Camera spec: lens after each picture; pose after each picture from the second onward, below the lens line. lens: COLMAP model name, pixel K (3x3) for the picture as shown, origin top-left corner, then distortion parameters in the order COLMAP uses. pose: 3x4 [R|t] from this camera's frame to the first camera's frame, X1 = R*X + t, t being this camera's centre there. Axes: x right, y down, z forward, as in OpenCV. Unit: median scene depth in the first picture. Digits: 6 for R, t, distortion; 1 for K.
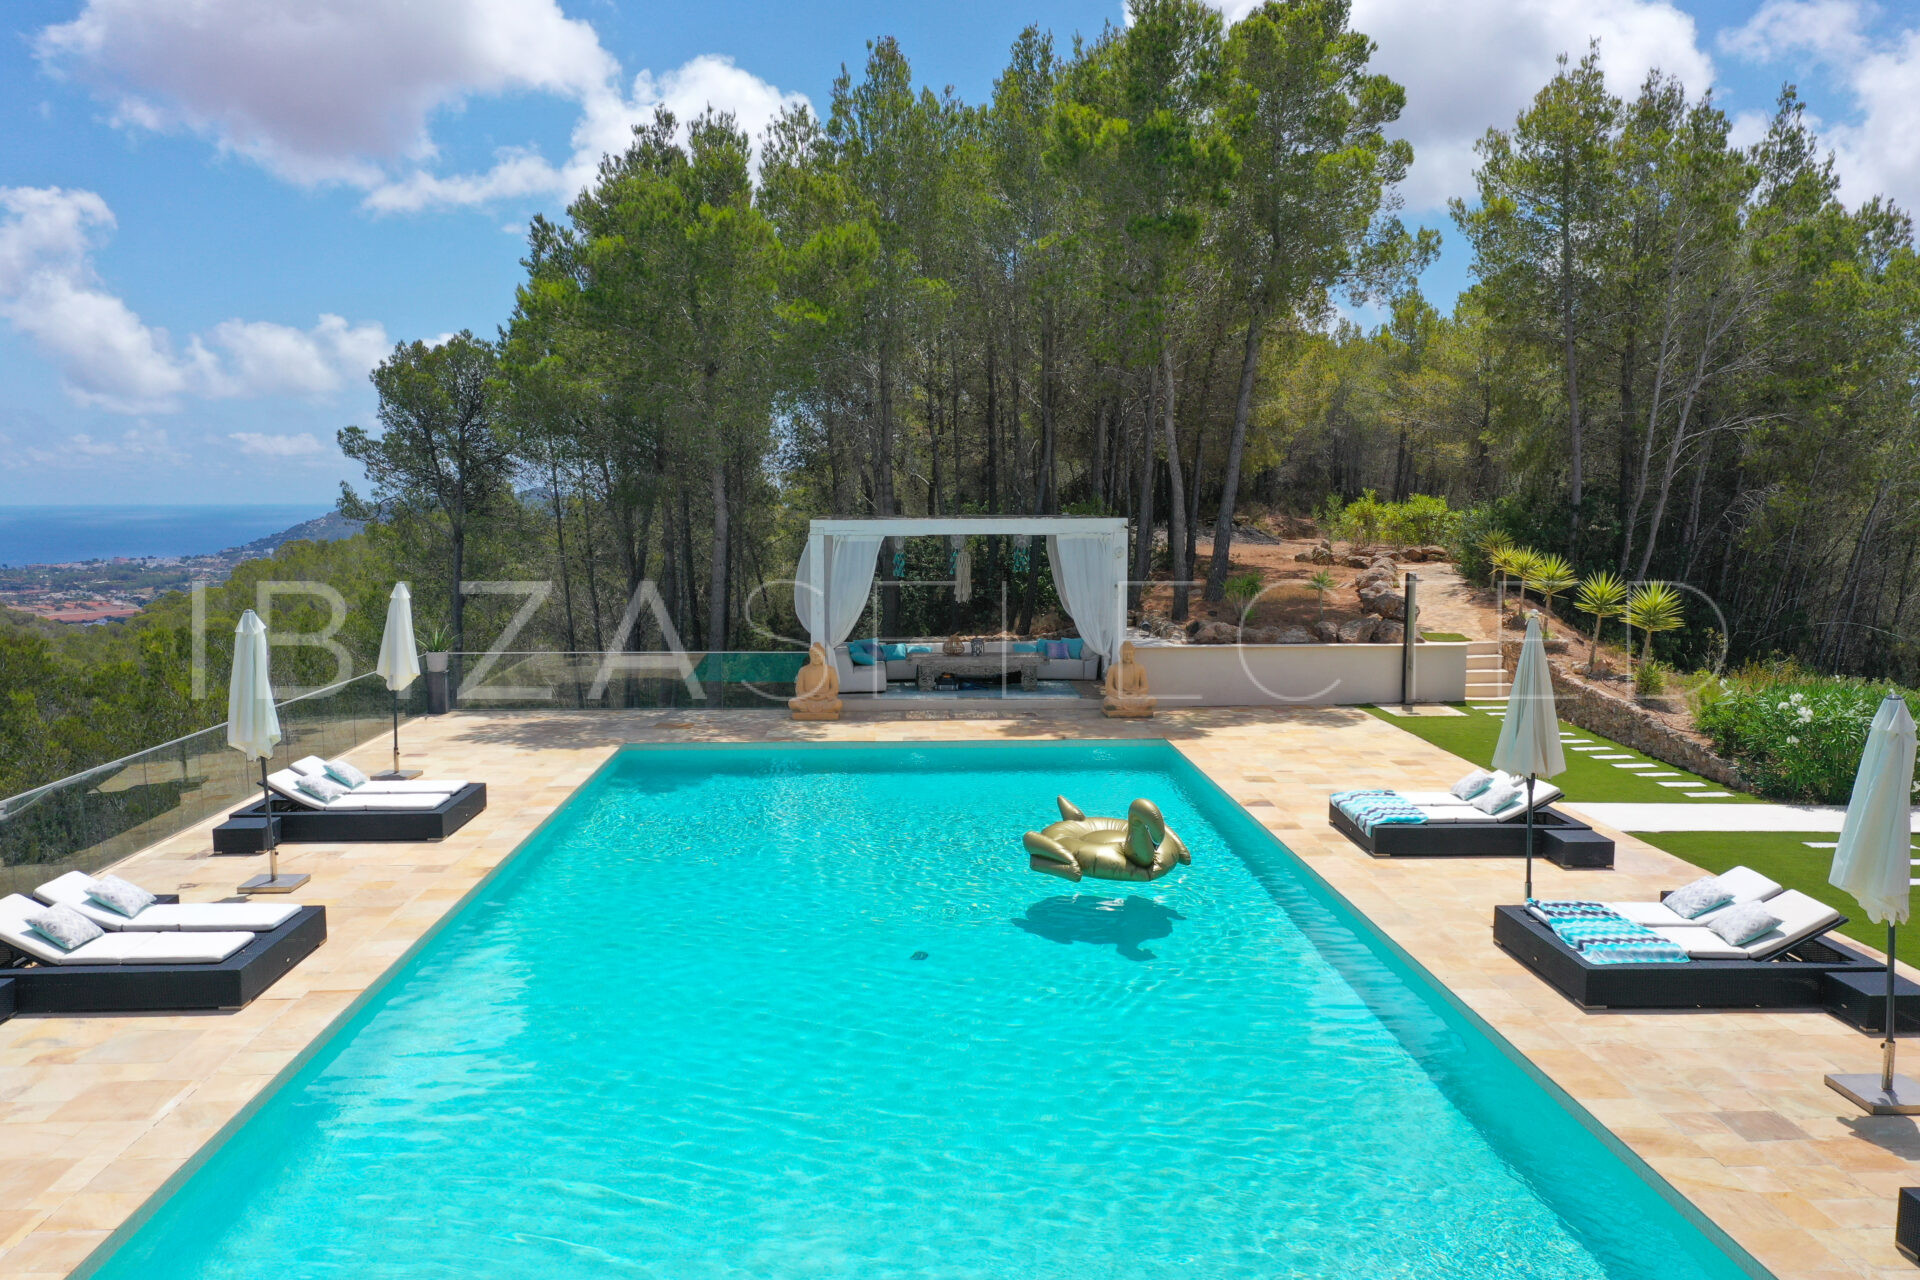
lens RADIAL K [[1522.8, 0, 960.0], [0, 1522.8, 640.0], [0, 0, 1]] dist [0.009449, 0.005174]
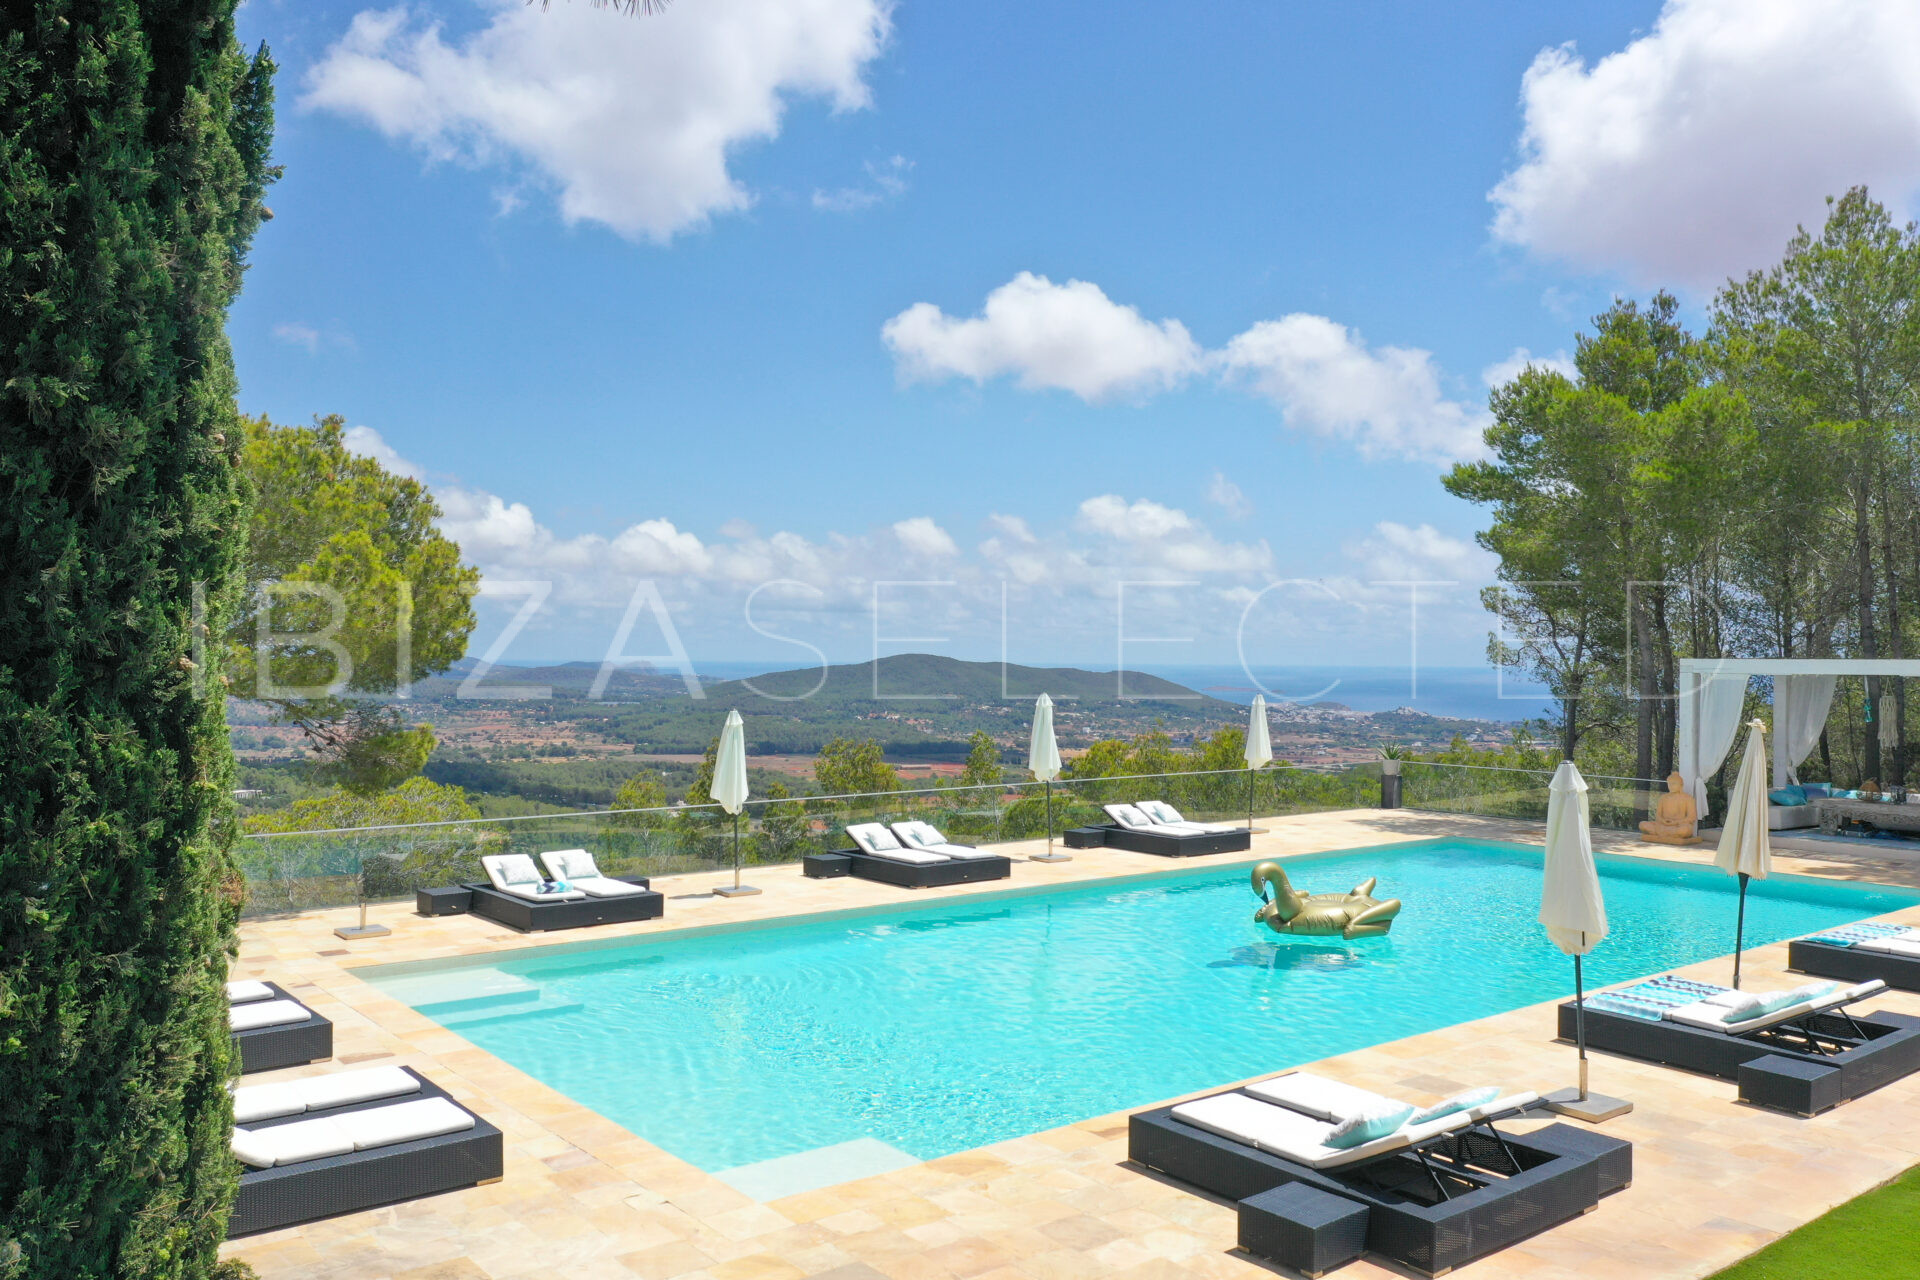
lens RADIAL K [[1522.8, 0, 960.0], [0, 1522.8, 640.0], [0, 0, 1]] dist [0.009449, 0.005174]
pose [[0.592797, 0.001811, -0.805350, 0.461126], [-0.090481, 0.993816, -0.064366, 0.022823], [0.800253, 0.111025, 0.589295, -0.039825]]
